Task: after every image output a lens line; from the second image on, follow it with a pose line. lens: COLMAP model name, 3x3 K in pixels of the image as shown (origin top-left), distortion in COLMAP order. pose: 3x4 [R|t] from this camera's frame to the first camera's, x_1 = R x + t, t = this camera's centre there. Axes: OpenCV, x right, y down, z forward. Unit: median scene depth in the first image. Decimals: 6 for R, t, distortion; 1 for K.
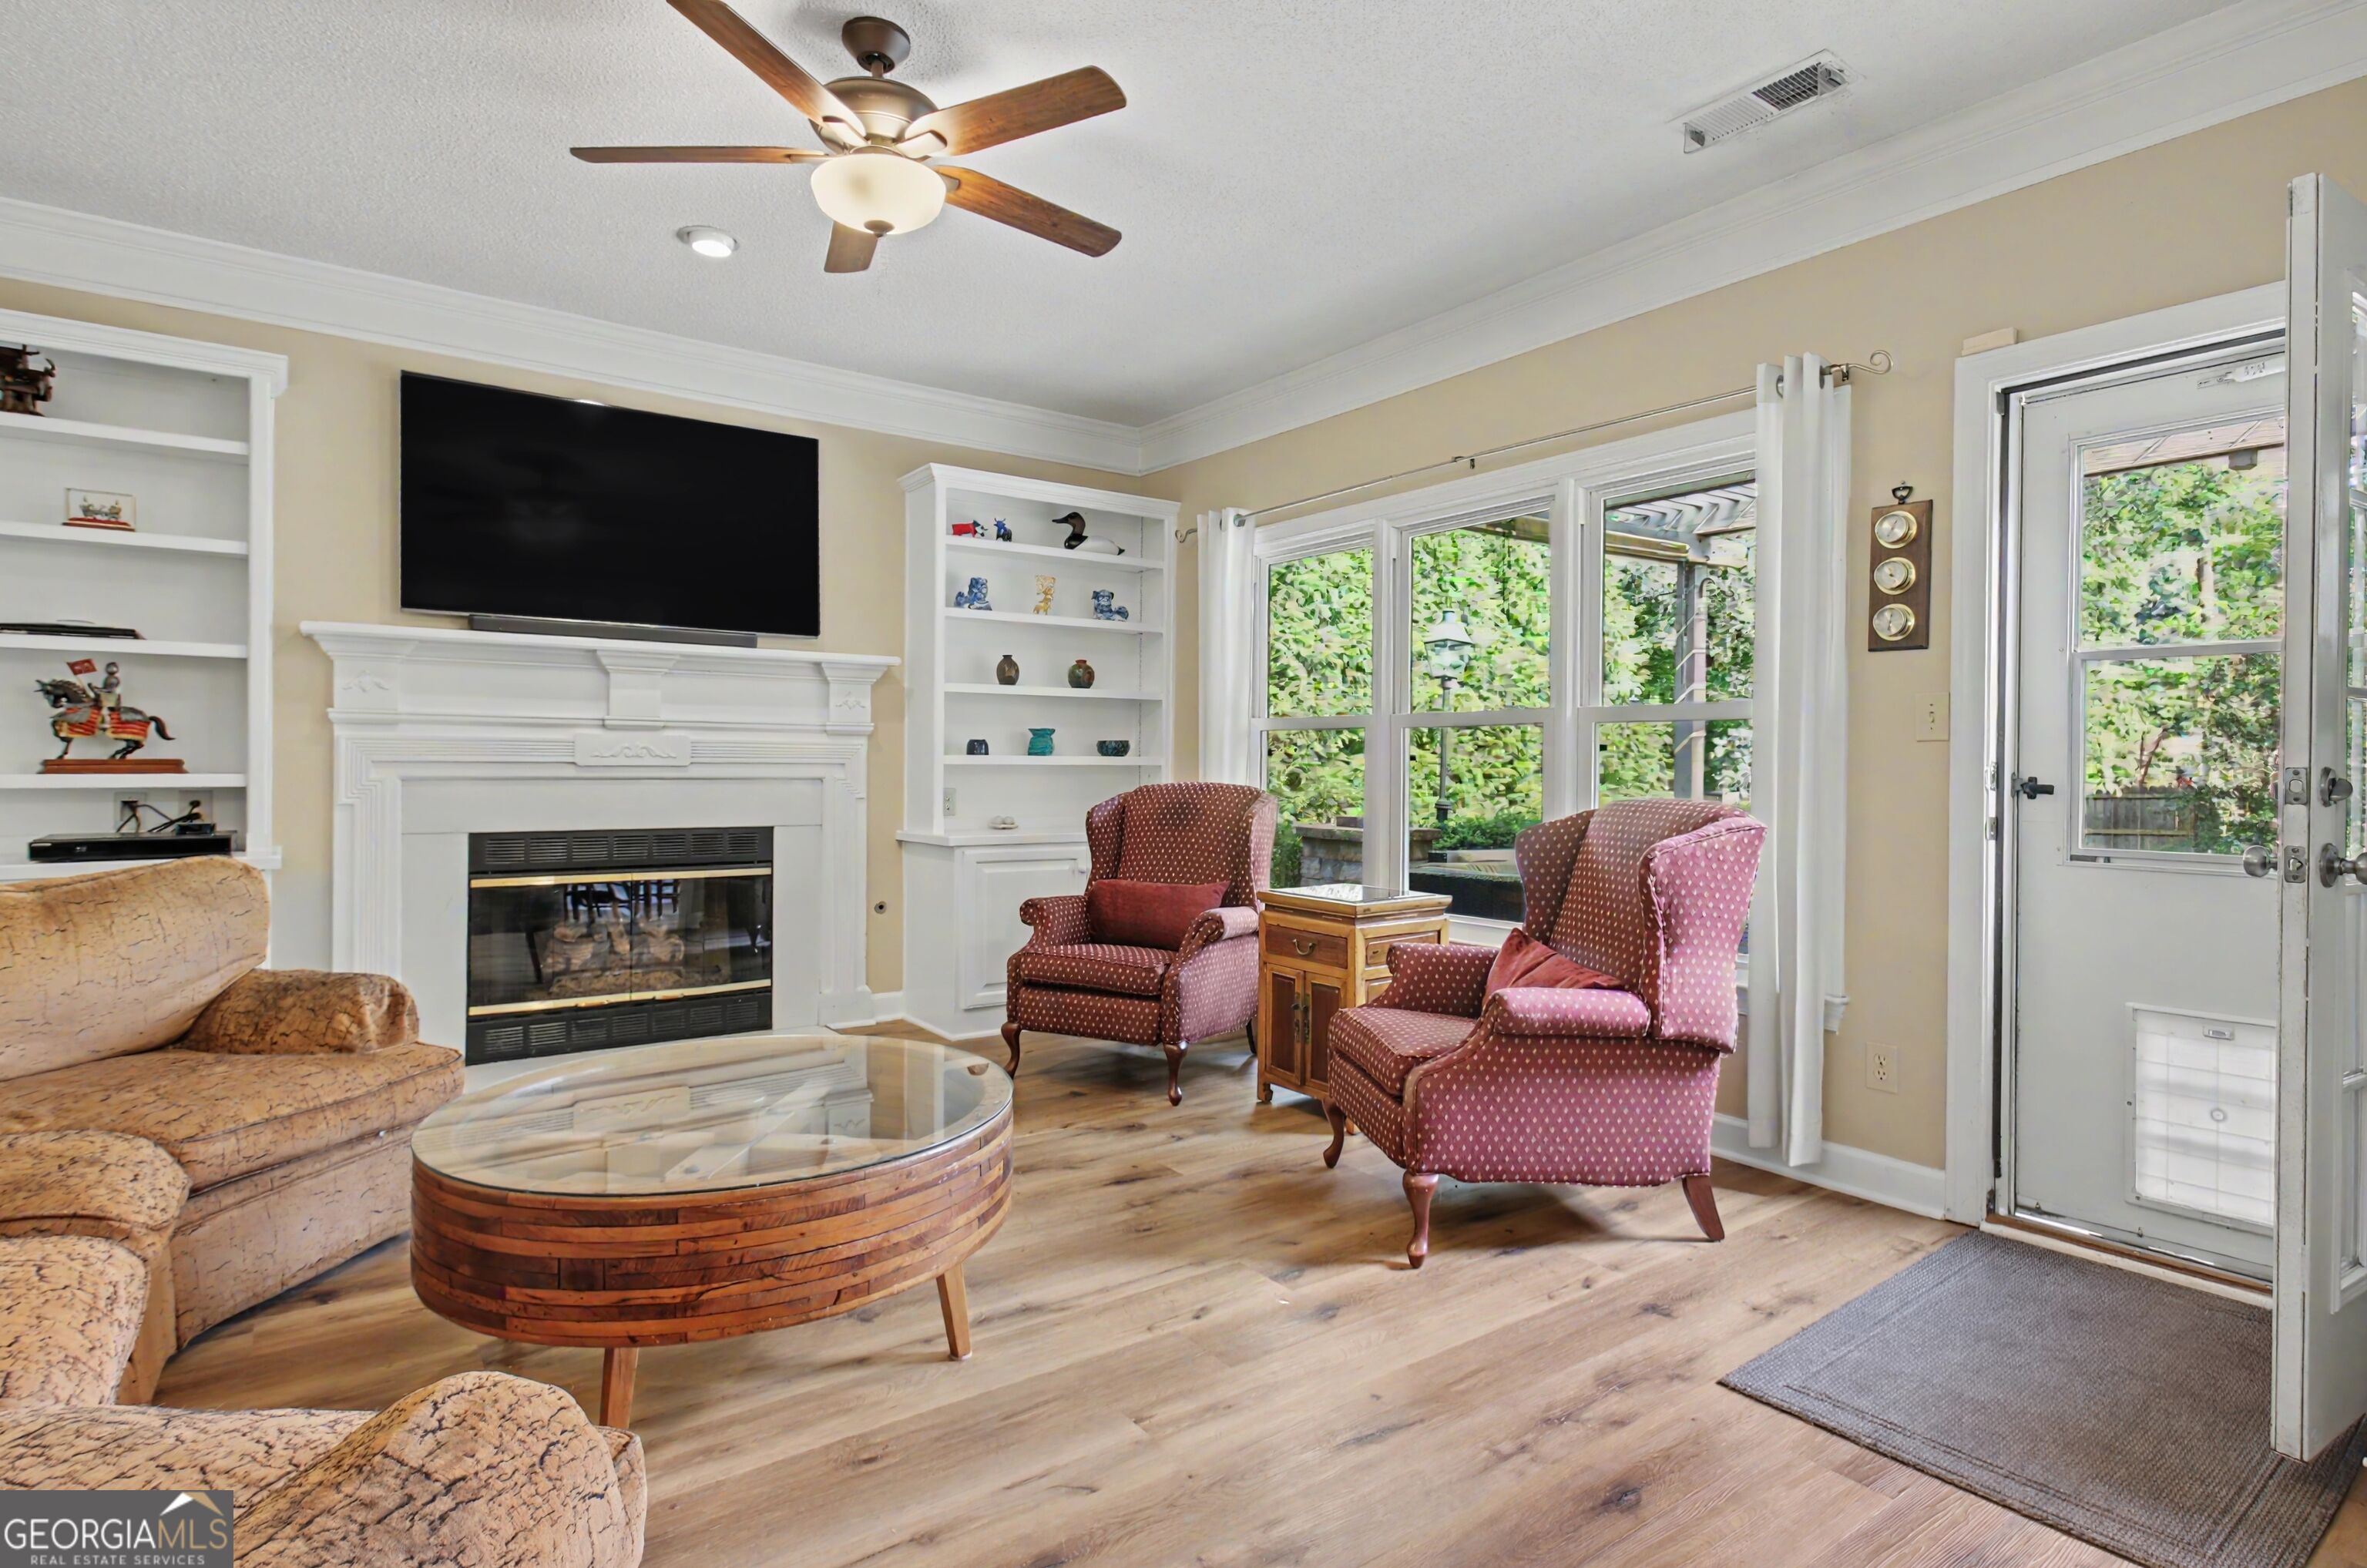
lens RADIAL K [[1220.4, 0, 1227.3], [0, 1220.4, 763.4], [0, 0, 1]] dist [-0.006109, 0.003114]
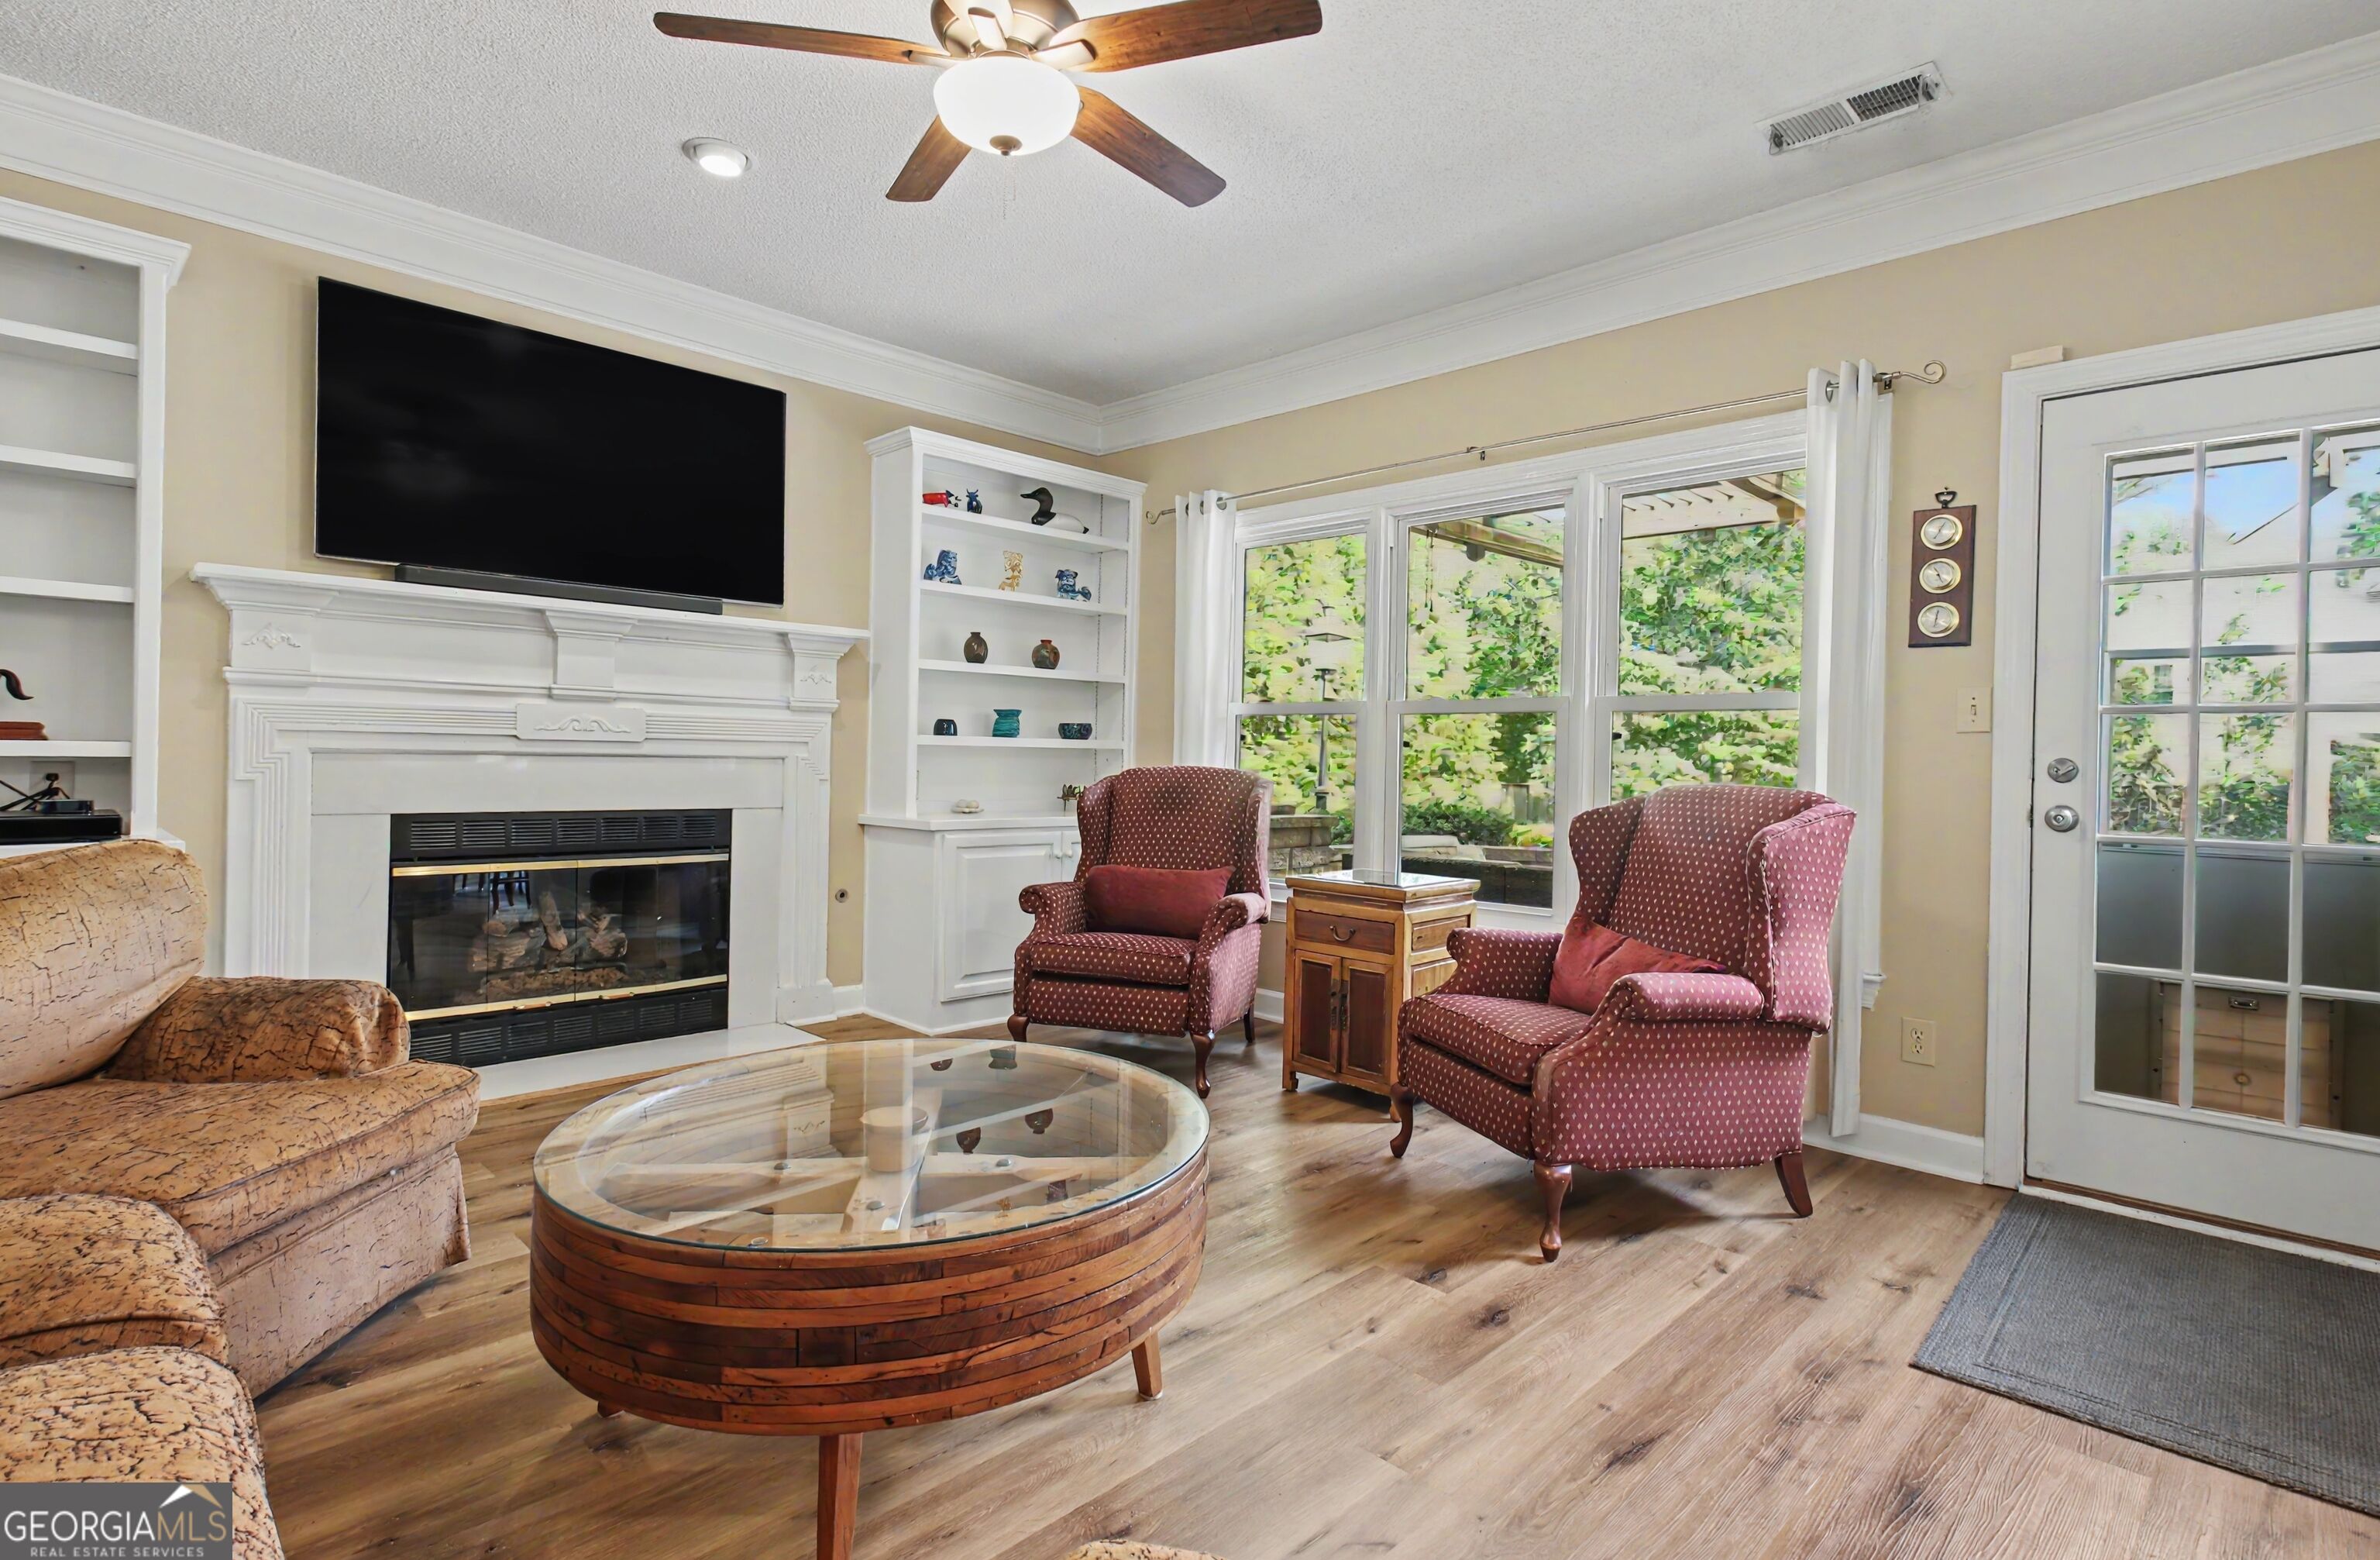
lens RADIAL K [[1169.7, 0, 1235.7], [0, 1169.7, 757.1], [0, 0, 1]] dist [0.002069, -0.000091]
pose [[0.986768, 0.012565, 0.161651, -0.188576], [-0.013060, 0.999913, 0.001999, 0.007768], [-0.161612, -0.004084, 0.986846, 0.085457]]
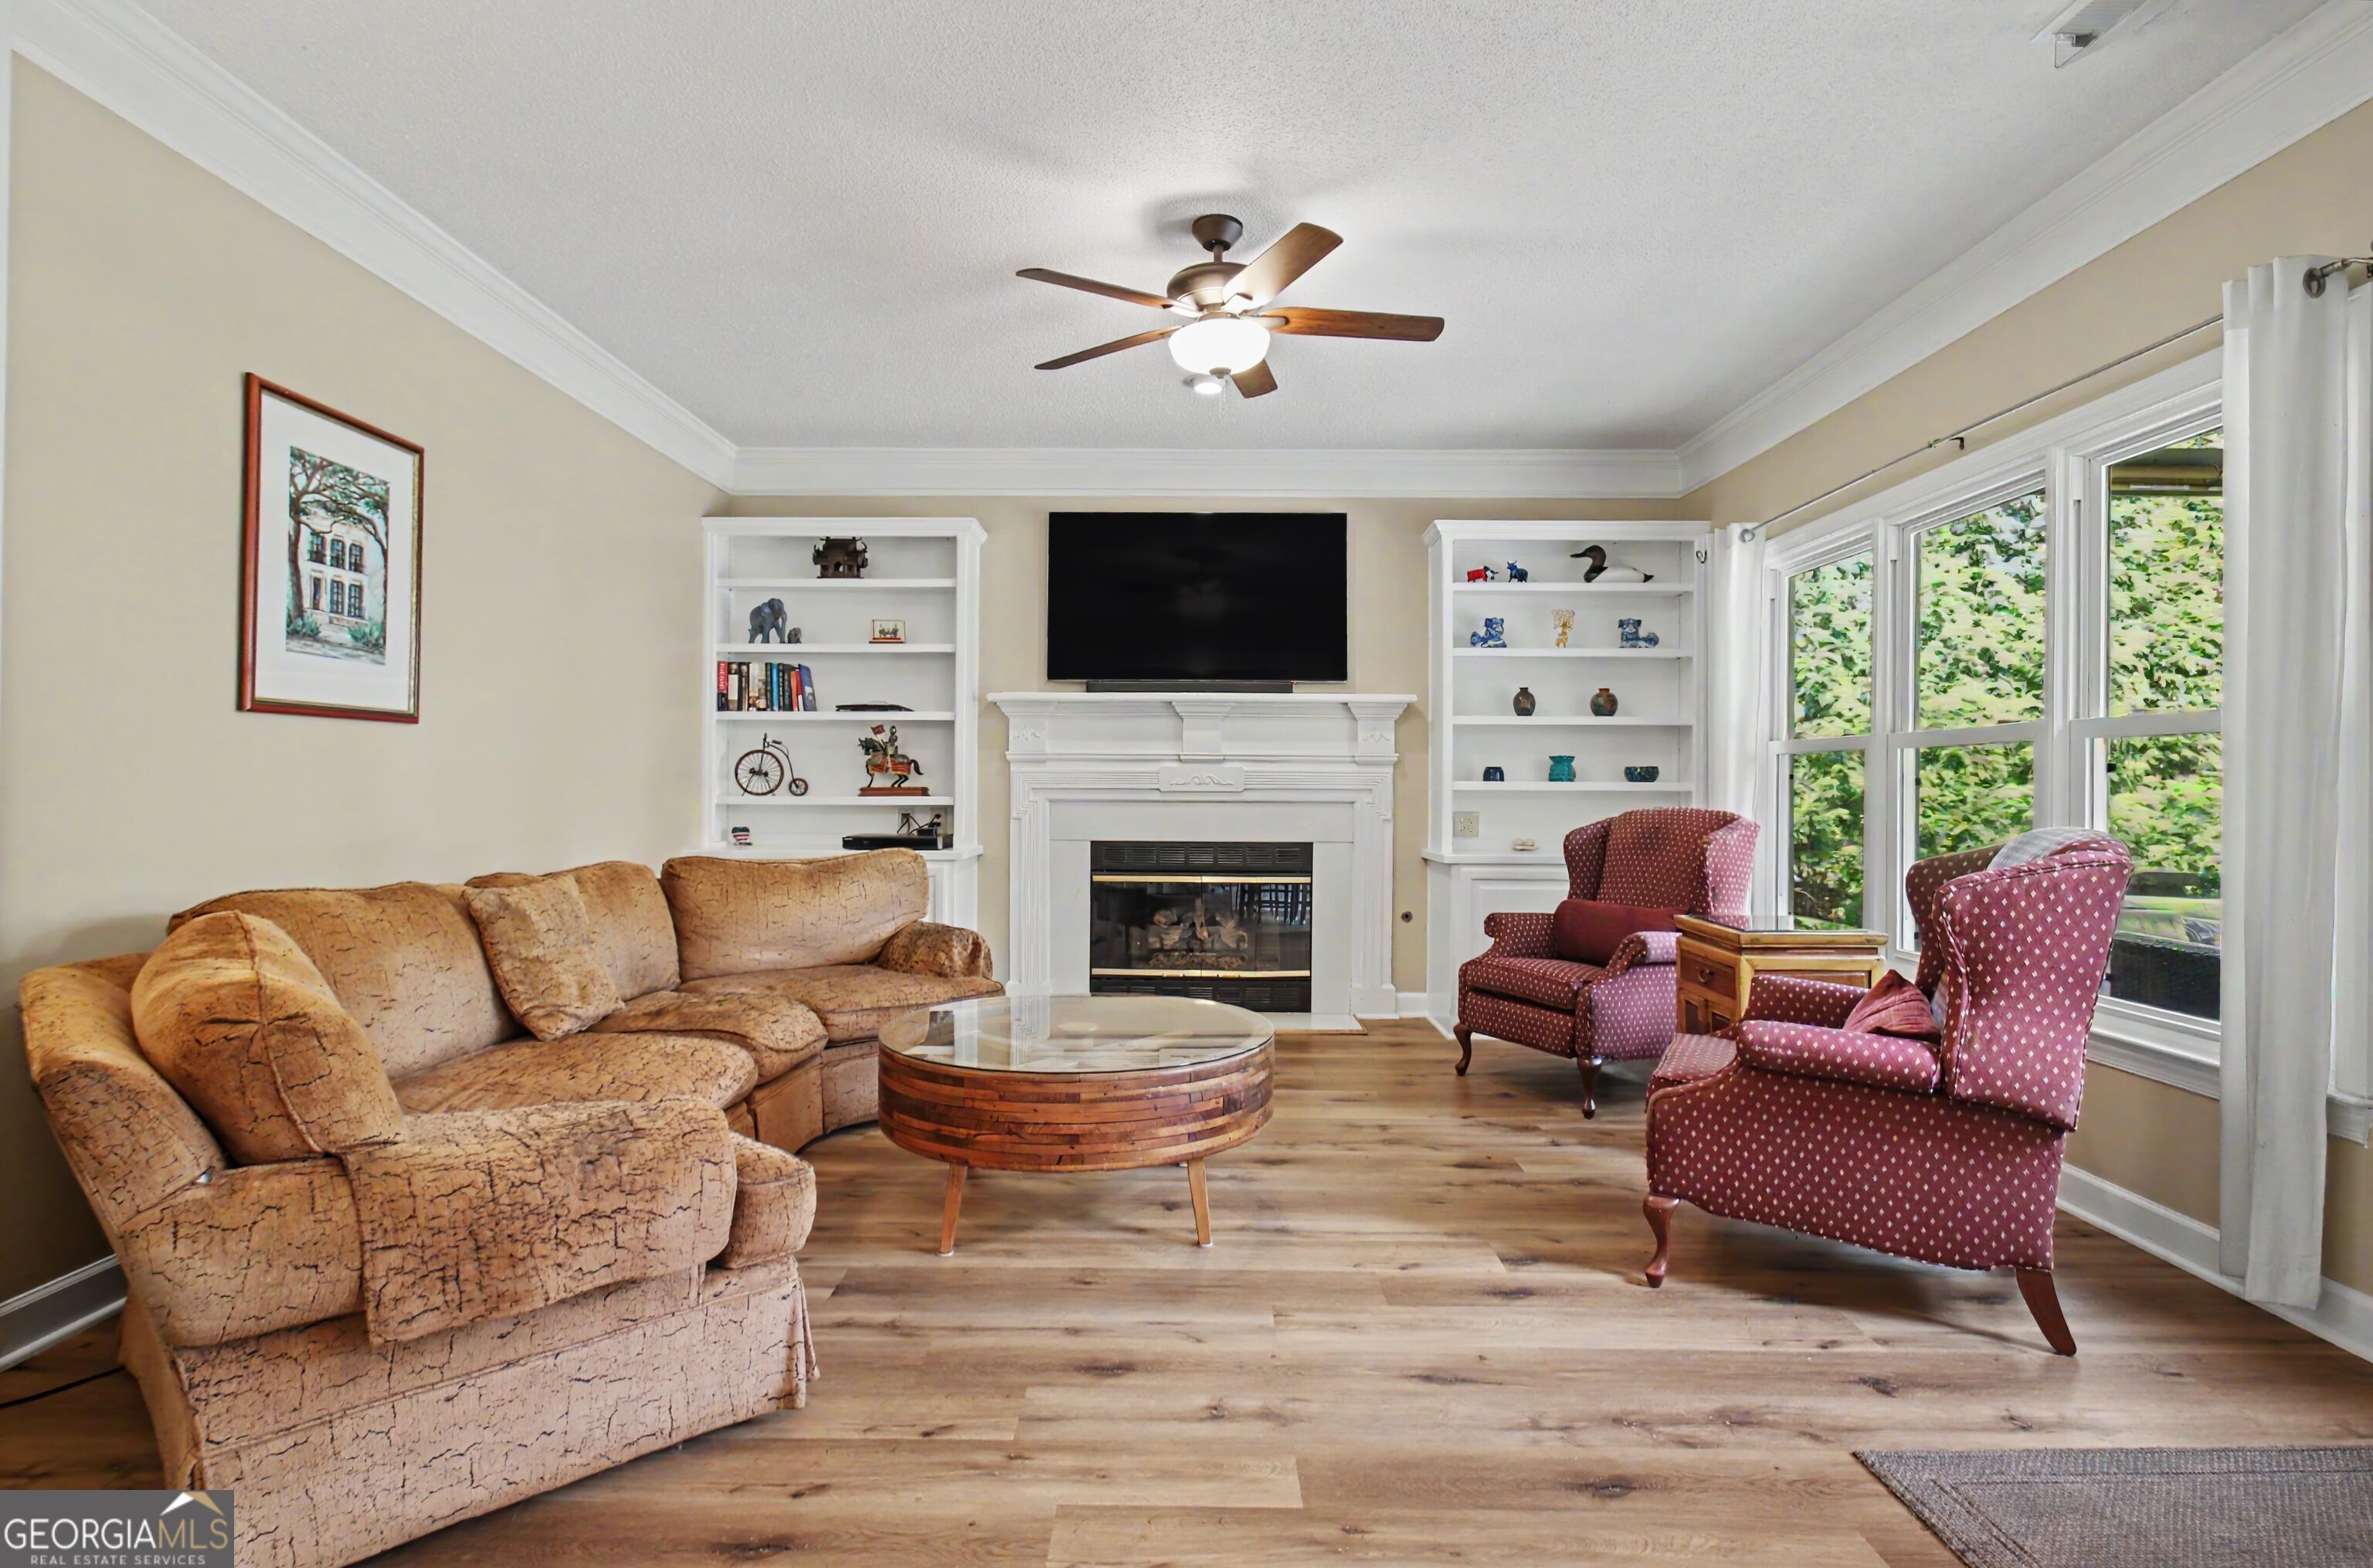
lens RADIAL K [[1223.5, 0, 1196.7], [0, 1223.5, 768.8], [0, 0, 1]] dist [-0.006109, 0.003114]
pose [[0.798772, -0.011614, -0.601522, 0.348341], [0.000571, 0.999828, -0.018546, 0.002490], [0.601634, 0.014470, 0.798641, -0.031169]]
